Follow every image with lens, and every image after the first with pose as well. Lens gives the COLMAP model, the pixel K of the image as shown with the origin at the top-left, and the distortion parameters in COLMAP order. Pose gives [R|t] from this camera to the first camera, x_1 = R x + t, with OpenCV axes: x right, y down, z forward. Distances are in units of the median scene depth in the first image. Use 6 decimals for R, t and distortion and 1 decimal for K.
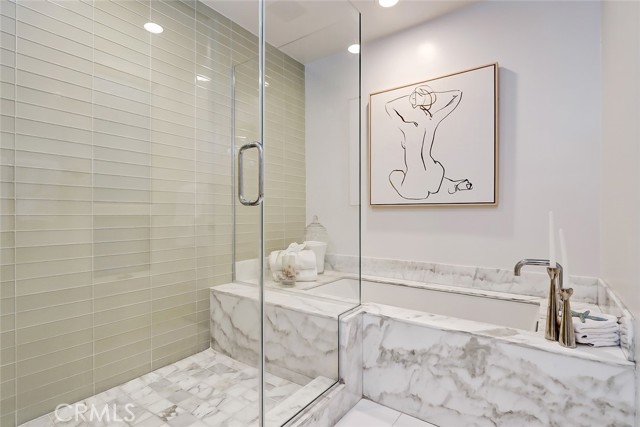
lens RADIAL K [[315.0, 0, 322.1], [0, 315.0, 213.4], [0, 0, 1]] dist [-0.003658, -0.002289]
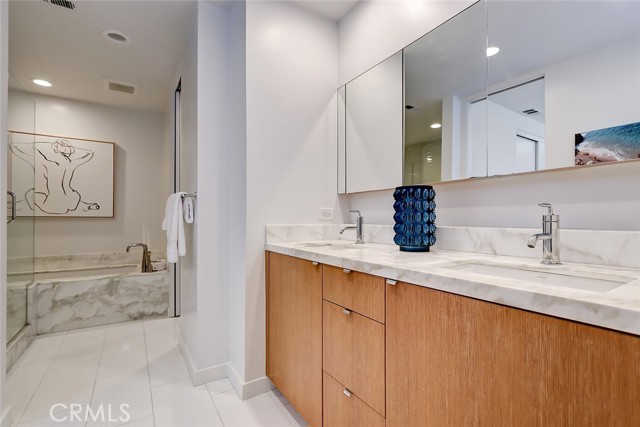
lens RADIAL K [[296.8, 0, 322.8], [0, 296.8, 215.2], [0, 0, 1]] dist [0.000522, -0.002275]
pose [[0.365444, 0.006230, 0.930813, -0.837684], [-0.004305, 0.999978, -0.005003, -0.055282], [-0.930823, -0.002178, 0.365463, -1.053167]]
